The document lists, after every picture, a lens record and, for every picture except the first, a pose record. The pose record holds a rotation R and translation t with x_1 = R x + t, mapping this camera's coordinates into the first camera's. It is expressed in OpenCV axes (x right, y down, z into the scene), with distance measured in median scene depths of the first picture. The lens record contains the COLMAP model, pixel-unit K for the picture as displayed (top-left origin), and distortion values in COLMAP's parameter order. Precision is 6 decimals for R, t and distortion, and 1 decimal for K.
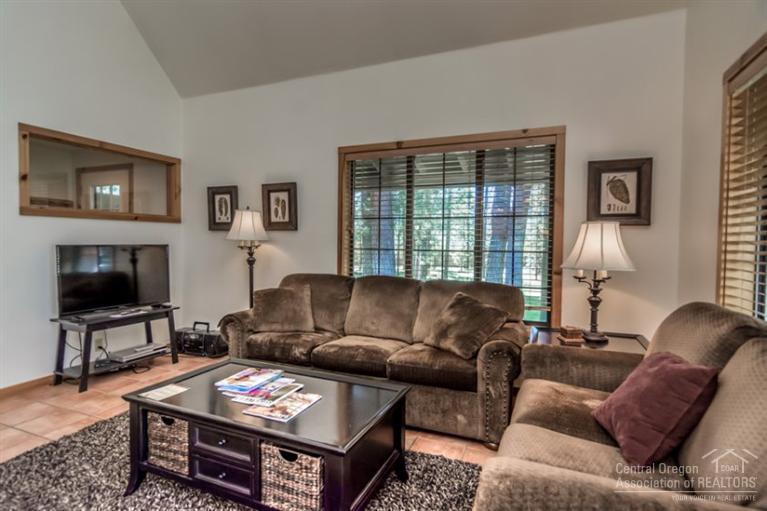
lens RADIAL K [[404.5, 0, 386.5], [0, 404.5, 251.3], [0, 0, 1]] dist [0.000434, 0.004947]
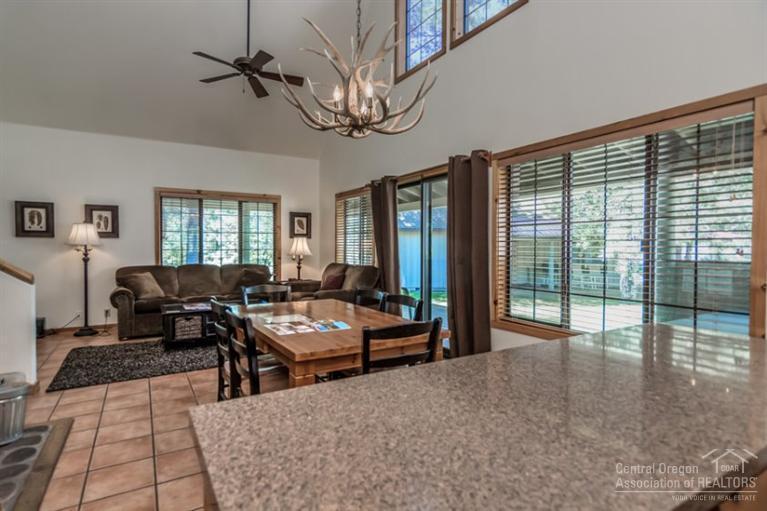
lens RADIAL K [[404.5, 0, 378.0], [0, 404.5, 257.4], [0, 0, 1]] dist [0.000434, 0.004947]
pose [[0.603204, -0.032553, 0.796922, -1.107609], [0.020330, 0.999470, 0.025439, 0.002024], [-0.797328, 0.000857, 0.603546, -0.874644]]
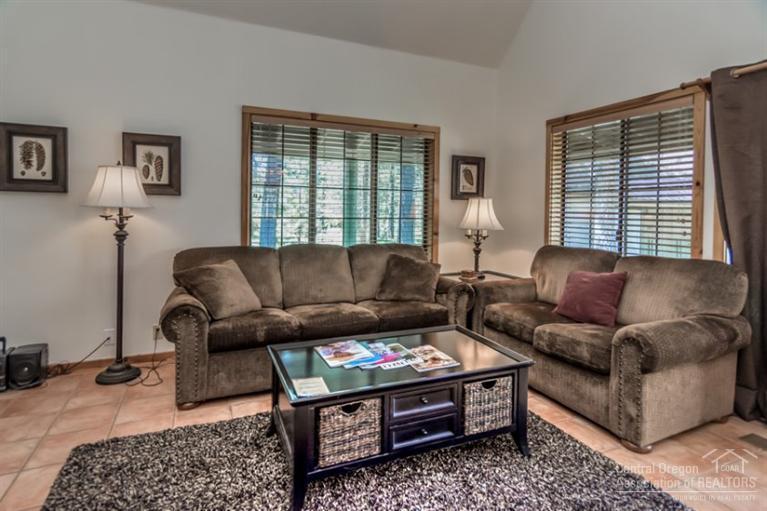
lens RADIAL K [[404.5, 0, 376.8], [0, 404.5, 217.0], [0, 0, 1]] dist [0.000434, 0.004947]
pose [[0.691637, -0.010981, 0.722162, -0.712245], [0.009813, 0.999935, 0.005807, -0.012546], [-0.722179, 0.003071, 0.691700, 0.197020]]
